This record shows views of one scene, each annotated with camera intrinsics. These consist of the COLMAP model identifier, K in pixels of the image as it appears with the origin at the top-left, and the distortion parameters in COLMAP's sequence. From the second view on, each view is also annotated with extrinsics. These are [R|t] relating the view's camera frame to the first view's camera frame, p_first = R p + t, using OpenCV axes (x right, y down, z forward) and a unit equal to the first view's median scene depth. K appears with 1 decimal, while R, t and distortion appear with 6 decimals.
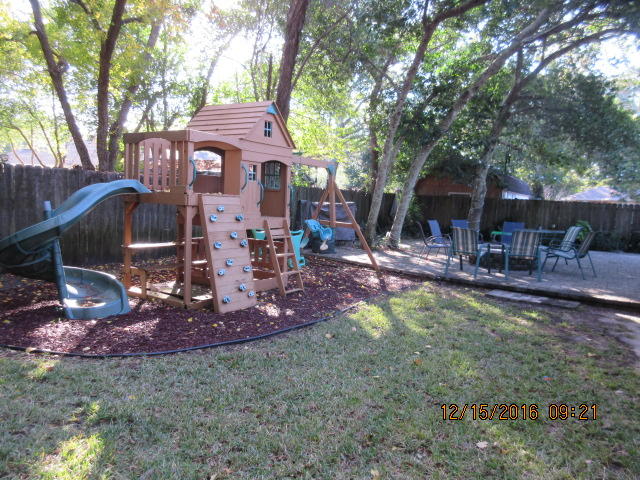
lens RADIAL K [[475.1, 0, 320.0], [0, 475.1, 240.0], [0, 0, 1]] dist [-0.006927, 0.000633]
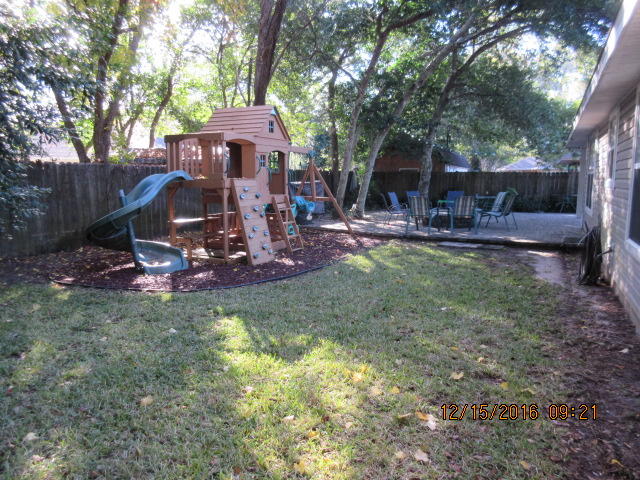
lens RADIAL K [[473.1, 0, 320.0], [0, 473.1, 240.0], [0, 0, 1]] dist [-0.022150, 0.000616]
pose [[0.992940, -0.058527, 0.103178, -0.102040], [0.054055, 0.997496, 0.045615, 0.019572], [-0.105589, -0.039716, 0.993616, -0.251672]]
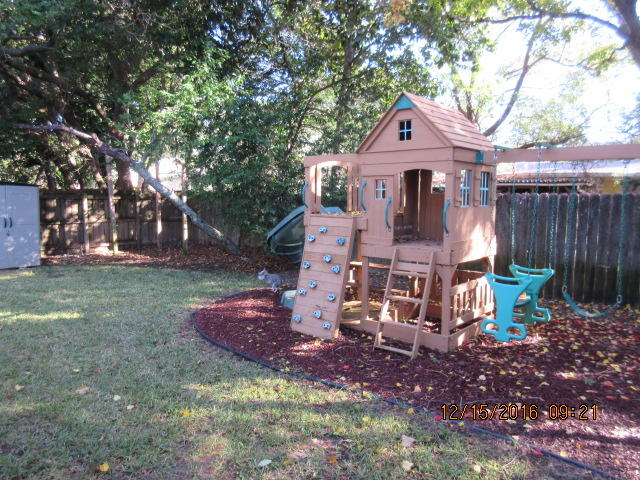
lens RADIAL K [[475.1, 0, 320.0], [0, 475.1, 240.0], [0, 0, 1]] dist [-0.006927, 0.000633]
pose [[-0.127354, 0.053408, -0.990418, 0.531315], [-0.100409, 0.992725, 0.066443, -0.075720], [0.986762, 0.107909, -0.121064, 0.772941]]
